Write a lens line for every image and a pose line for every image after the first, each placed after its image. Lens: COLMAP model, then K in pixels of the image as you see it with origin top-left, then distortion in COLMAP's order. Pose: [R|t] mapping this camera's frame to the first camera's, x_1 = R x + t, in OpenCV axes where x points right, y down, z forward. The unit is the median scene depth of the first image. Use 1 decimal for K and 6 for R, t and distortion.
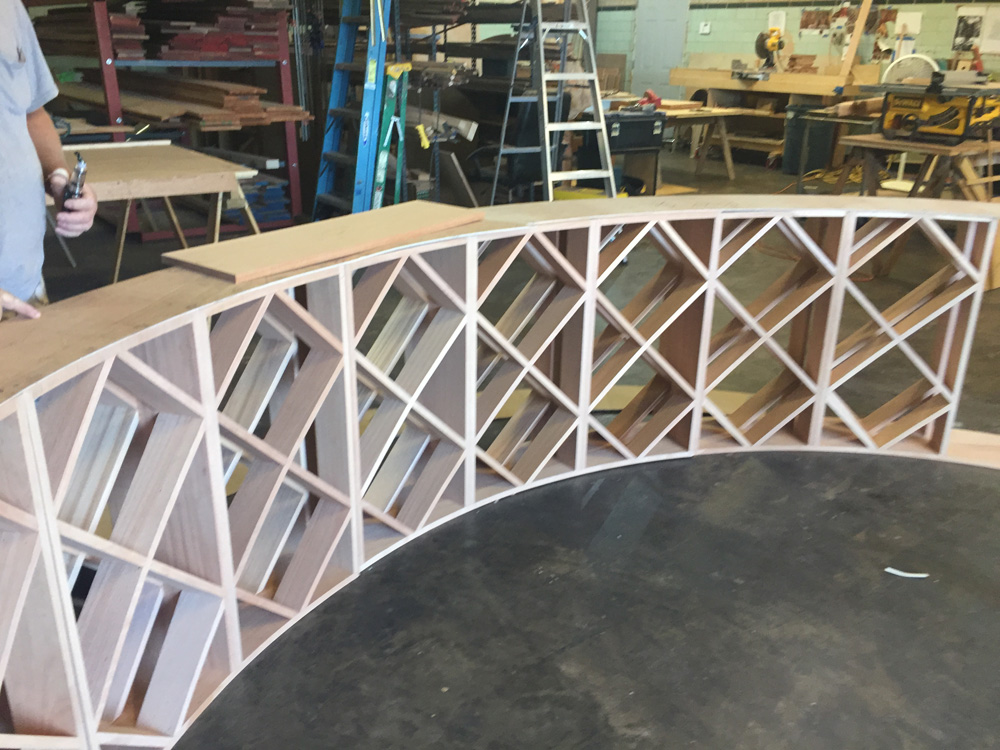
lens RADIAL K [[812.4, 0, 496.5], [0, 812.4, 368.4], [0, 0, 1]] dist [0.077141, -0.099404]
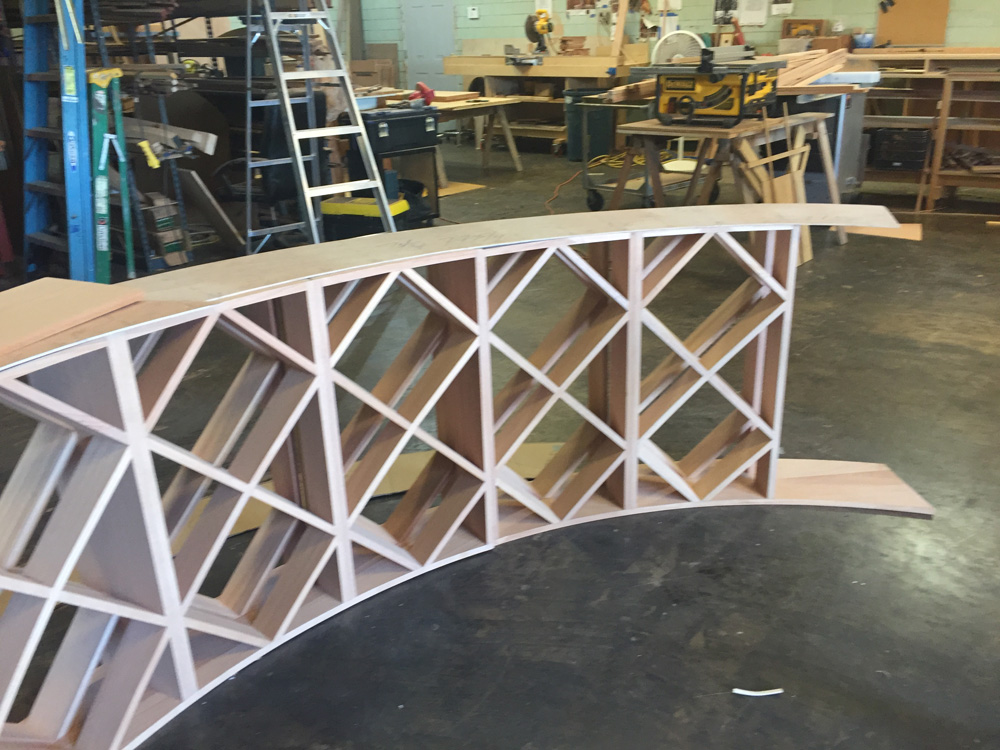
lens RADIAL K [[812.4, 0, 496.5], [0, 812.4, 368.4], [0, 0, 1]] dist [0.077141, -0.099404]
pose [[0.969850, -0.131822, 0.204973, 0.055494], [0.129294, 0.991272, 0.025738, -0.047058], [-0.206577, 0.001539, 0.978429, 0.116118]]
